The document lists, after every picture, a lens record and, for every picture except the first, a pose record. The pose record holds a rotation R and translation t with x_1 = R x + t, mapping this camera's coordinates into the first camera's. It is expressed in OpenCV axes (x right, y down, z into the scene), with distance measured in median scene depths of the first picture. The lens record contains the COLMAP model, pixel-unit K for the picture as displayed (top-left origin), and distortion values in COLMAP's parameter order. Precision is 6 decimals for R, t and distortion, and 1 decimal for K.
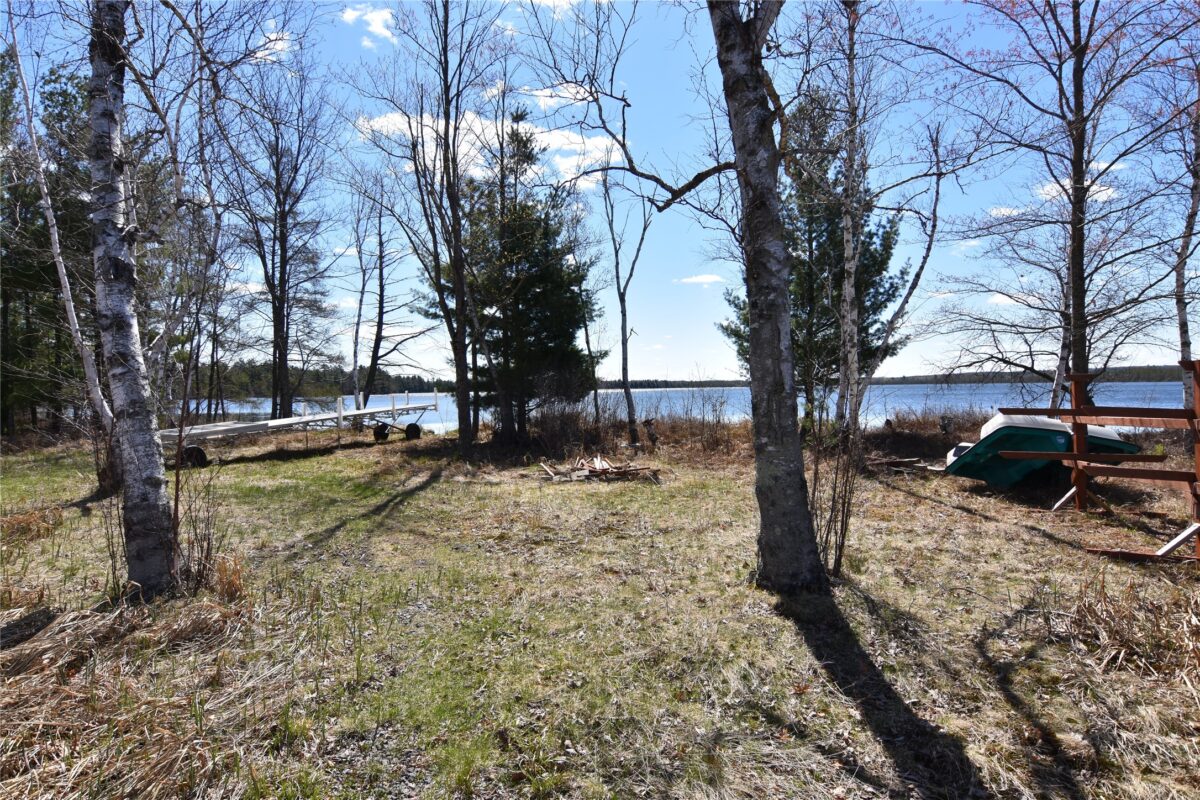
lens RADIAL K [[636.3, 0, 601.6], [0, 636.3, 393.9], [0, 0, 1]] dist [-0.000020, -0.015853]
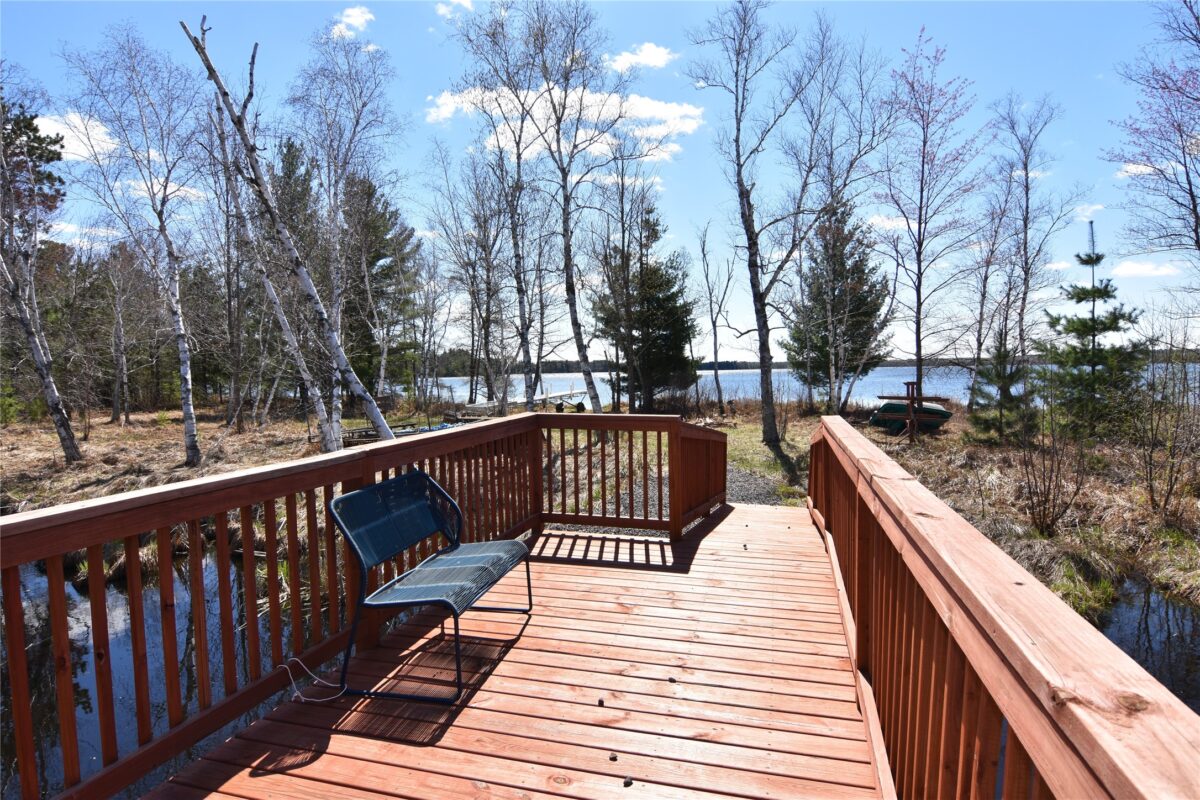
lens RADIAL K [[636.3, 0, 601.6], [0, 636.3, 393.9], [0, 0, 1]] dist [-0.000020, -0.015853]
pose [[0.992672, 0.003032, -0.120799, -0.054228], [0.000532, 0.999566, 0.029457, -0.023615], [0.120836, -0.029305, 0.992240, -0.619705]]
